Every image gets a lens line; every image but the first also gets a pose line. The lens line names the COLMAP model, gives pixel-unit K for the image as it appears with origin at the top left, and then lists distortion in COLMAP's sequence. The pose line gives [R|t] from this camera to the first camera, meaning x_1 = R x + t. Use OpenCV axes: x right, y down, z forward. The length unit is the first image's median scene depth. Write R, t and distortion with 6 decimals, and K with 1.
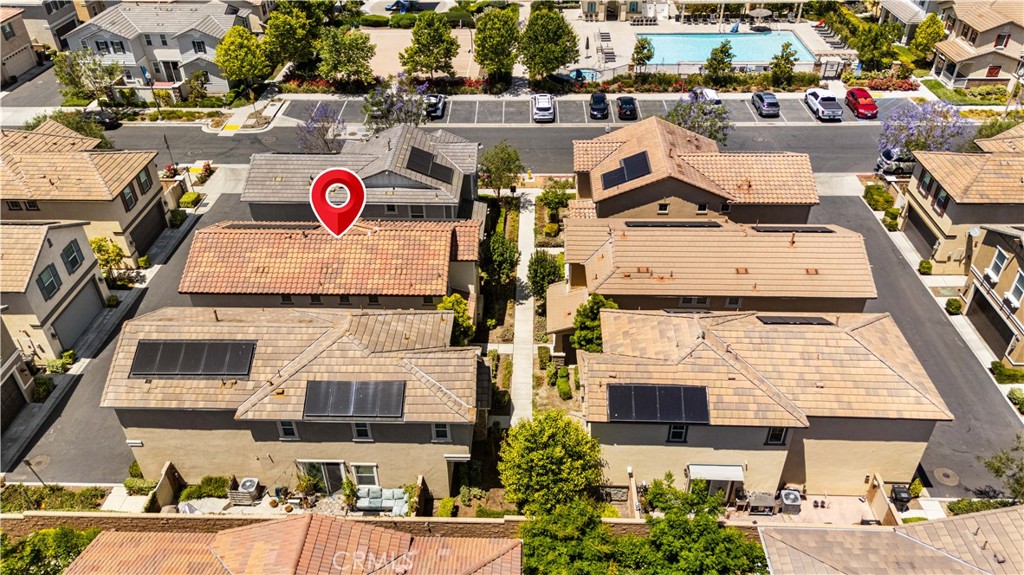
lens RADIAL K [[762.6, 0, 512.0], [0, 762.6, 287.5], [0, 0, 1]] dist [0.068497, -0.059653]
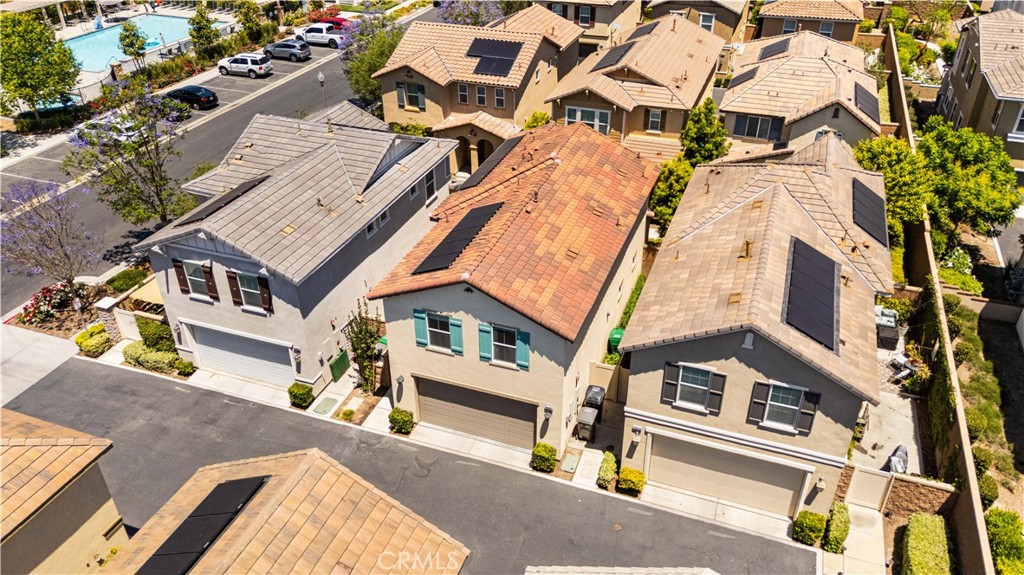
lens RADIAL K [[762.6, 0, 512.0], [0, 762.6, 287.5], [0, 0, 1]] dist [0.068497, -0.059653]
pose [[0.315876, -0.498463, 0.807315, -0.473842], [0.554424, 0.787466, 0.269279, -0.108513], [-0.769959, 0.362536, 0.525101, 0.382579]]
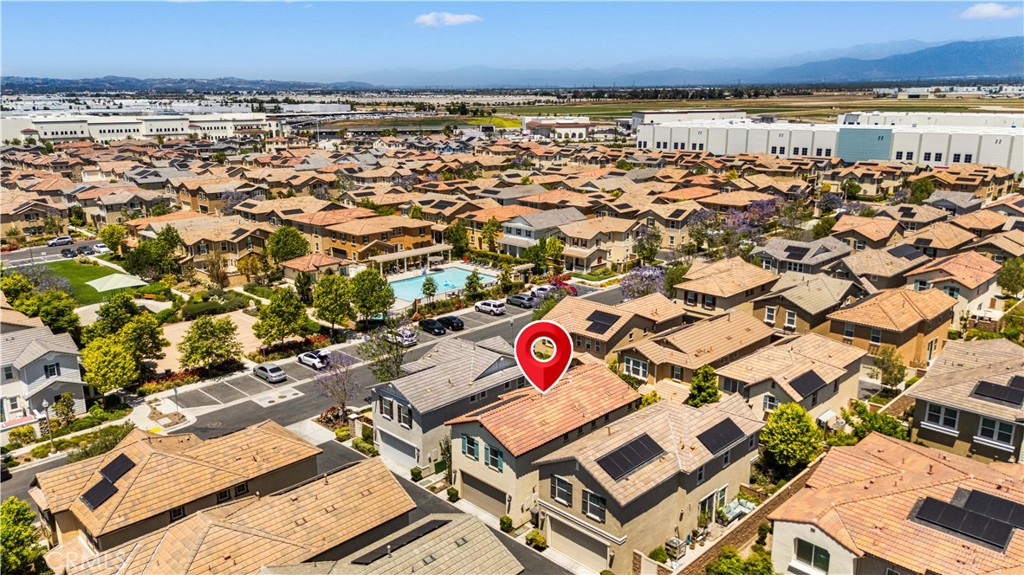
lens RADIAL K [[762.6, 0, 512.0], [0, 762.6, 287.5], [0, 0, 1]] dist [0.068497, -0.059653]
pose [[0.680035, -0.176417, 0.711639, -0.667174], [0.423827, 0.886604, -0.185214, -0.005050], [-0.598267, 0.427564, 0.677692, 0.034851]]
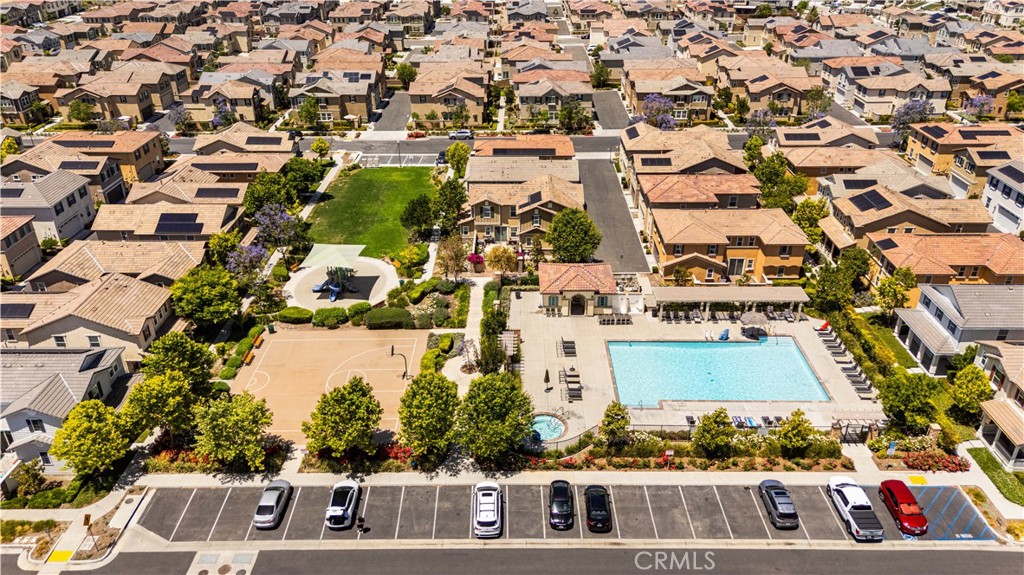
lens RADIAL K [[762.6, 0, 512.0], [0, 762.6, 287.5], [0, 0, 1]] dist [0.068497, -0.059653]
pose [[0.999591, -0.008654, 0.027254, 0.044695], [0.012279, 0.990658, -0.135813, -0.337665], [-0.025824, 0.136092, 0.990360, 0.213024]]
